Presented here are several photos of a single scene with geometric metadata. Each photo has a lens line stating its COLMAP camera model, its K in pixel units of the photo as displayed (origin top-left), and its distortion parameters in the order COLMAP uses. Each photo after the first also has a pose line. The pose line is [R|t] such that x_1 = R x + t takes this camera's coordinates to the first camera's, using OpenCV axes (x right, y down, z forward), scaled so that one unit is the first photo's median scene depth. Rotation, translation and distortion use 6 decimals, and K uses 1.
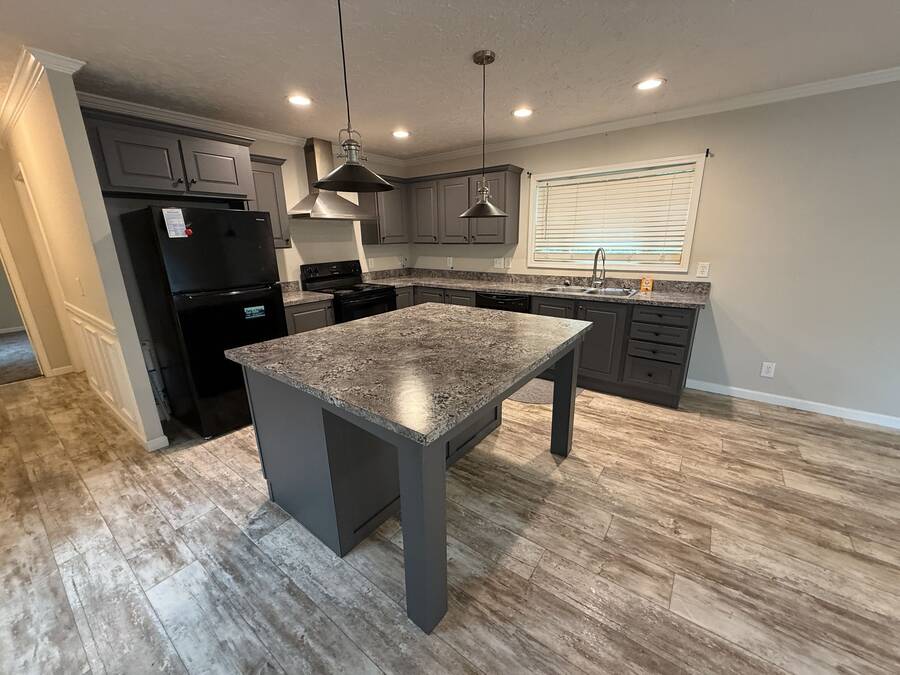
lens RADIAL K [[360.7, 0, 450.6], [0, 360.7, 320.6], [0, 0, 1]] dist [0.000634, 0.000409]
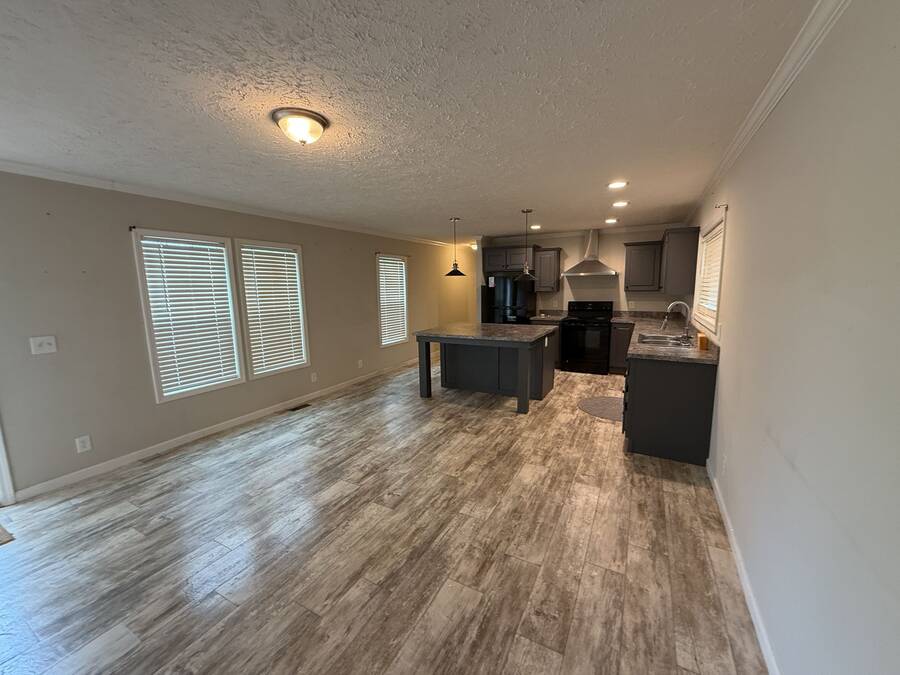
lens RADIAL K [[360.7, 0, 448.3], [0, 360.7, 345.3], [0, 0, 1]] dist [0.000634, 0.000409]
pose [[0.124327, 0.170488, -0.977485, 1.089014], [-0.213145, 0.966720, 0.141500, -0.065601], [0.969078, 0.190754, 0.156528, 0.189572]]
